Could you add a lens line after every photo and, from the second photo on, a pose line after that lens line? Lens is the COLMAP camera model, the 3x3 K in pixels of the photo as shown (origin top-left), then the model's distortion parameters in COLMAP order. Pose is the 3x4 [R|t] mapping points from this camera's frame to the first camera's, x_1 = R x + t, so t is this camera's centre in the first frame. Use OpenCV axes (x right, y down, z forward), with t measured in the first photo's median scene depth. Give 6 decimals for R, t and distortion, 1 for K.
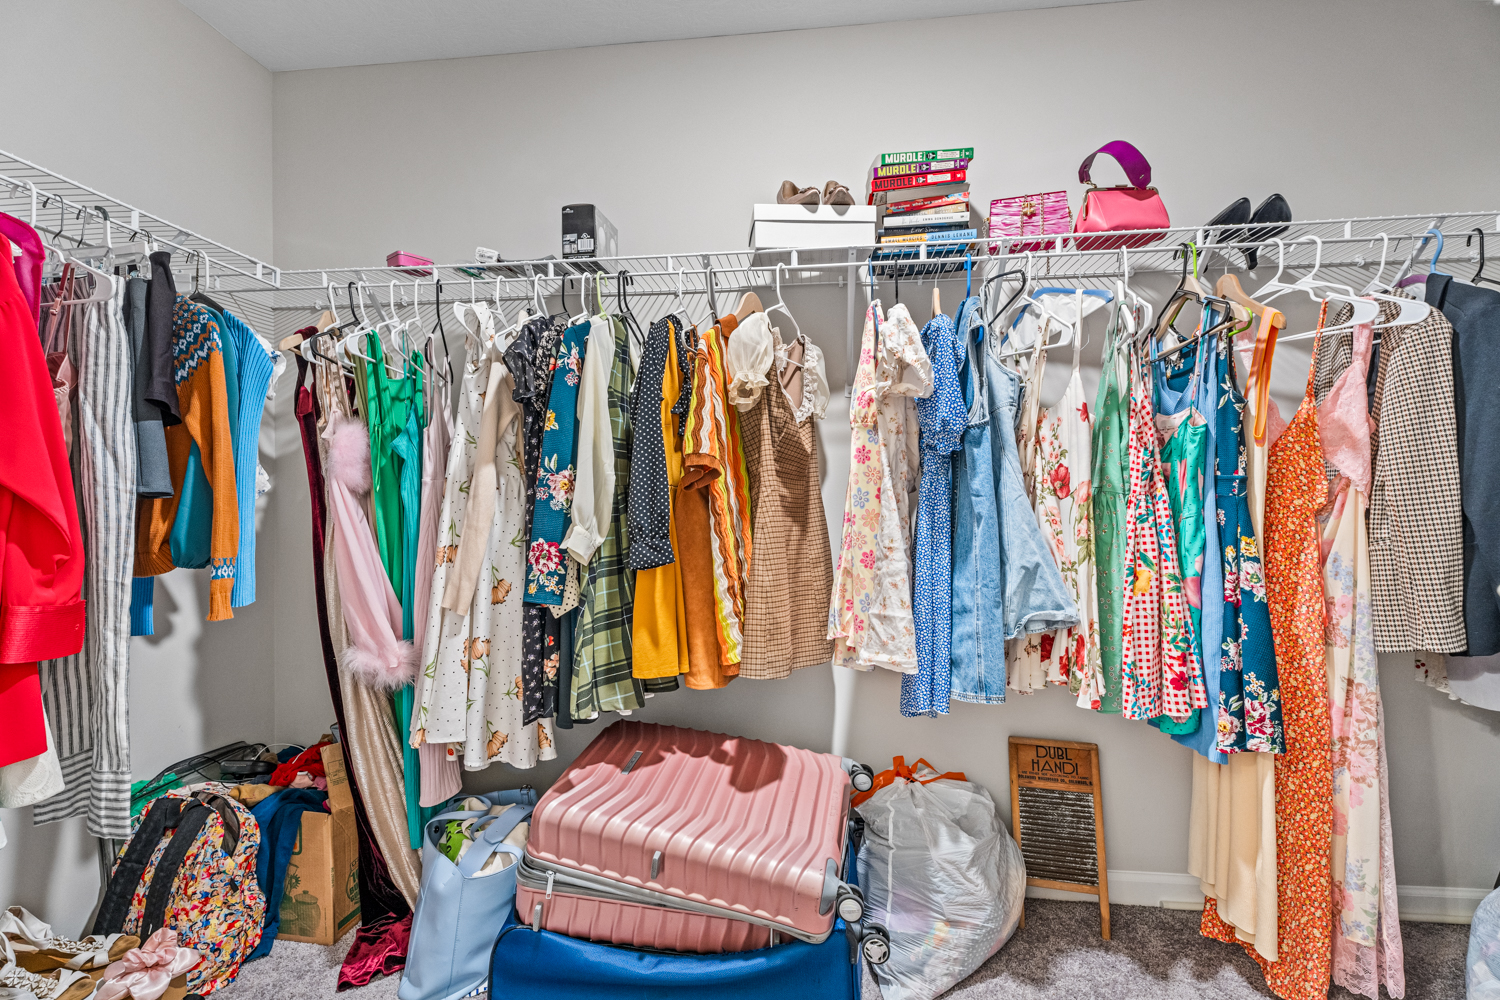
lens RADIAL K [[661.3, 0, 746.1], [0, 661.3, 498.1], [0, 0, 1]] dist [-0.000281, -0.001098]
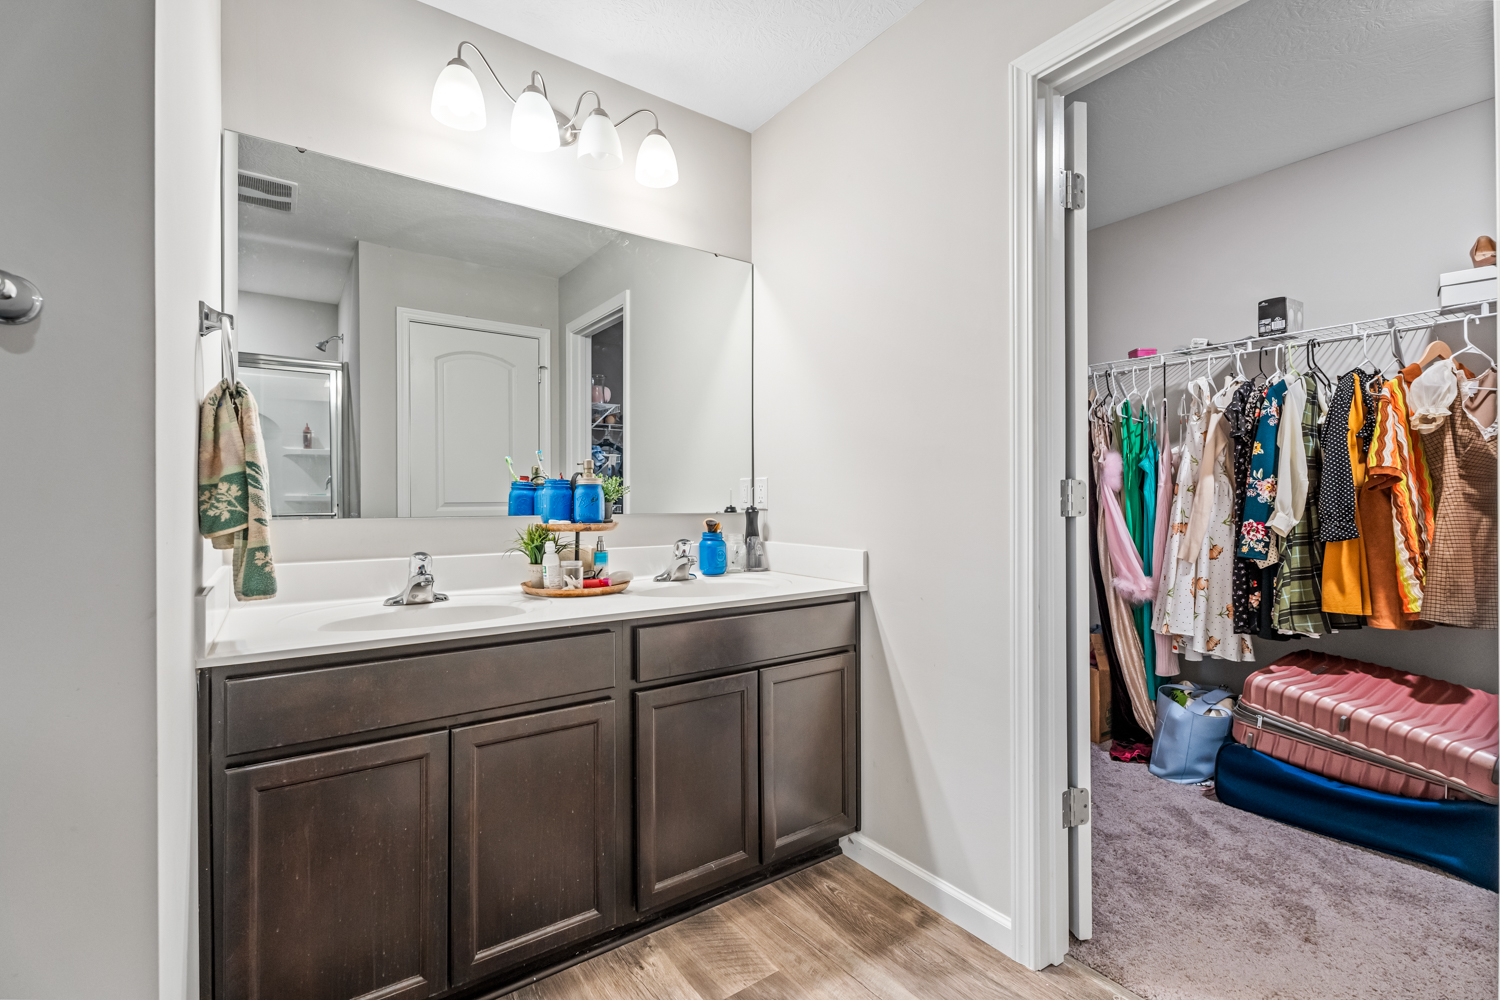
lens RADIAL K [[661.3, 0, 746.1], [0, 661.3, 498.1], [0, 0, 1]] dist [-0.000281, -0.001098]
pose [[0.665815, 0.005623, -0.746096, 0.081080], [-0.000275, 0.999973, 0.007291, -0.004868], [0.746117, -0.004649, 0.665799, -1.002400]]
